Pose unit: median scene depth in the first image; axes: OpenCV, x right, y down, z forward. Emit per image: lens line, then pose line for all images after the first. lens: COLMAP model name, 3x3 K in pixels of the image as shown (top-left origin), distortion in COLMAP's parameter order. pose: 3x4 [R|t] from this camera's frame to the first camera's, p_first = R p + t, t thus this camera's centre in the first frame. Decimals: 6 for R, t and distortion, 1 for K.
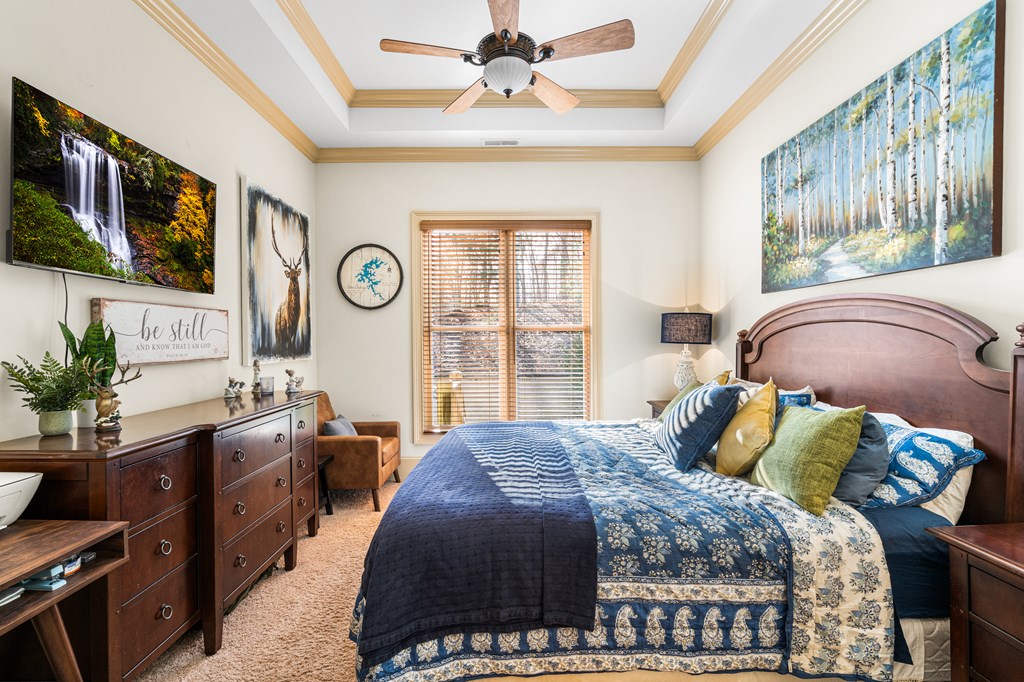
lens RADIAL K [[472.8, 0, 516.7], [0, 472.8, 343.6], [0, 0, 1]] dist [-0.010533, 0.001464]
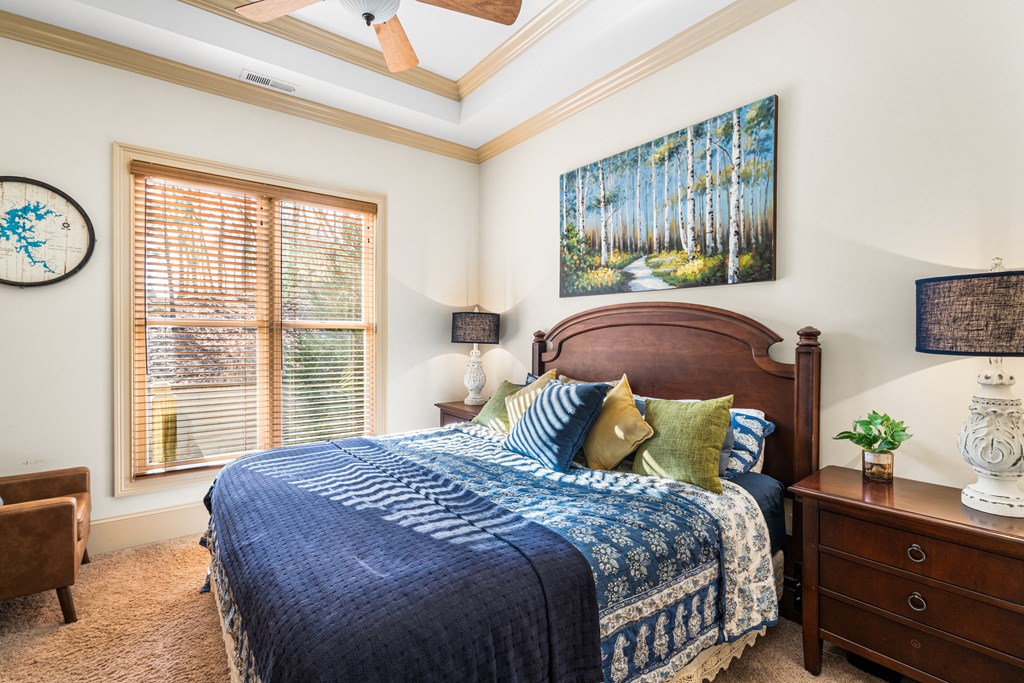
lens RADIAL K [[472.8, 0, 511.5], [0, 472.8, 336.5], [0, 0, 1]] dist [-0.010533, 0.001464]
pose [[0.793812, 0.008869, 0.608099, -0.357778], [0.000064, 0.999892, -0.014666, -0.000511], [-0.608163, 0.011681, 0.793726, 0.301364]]
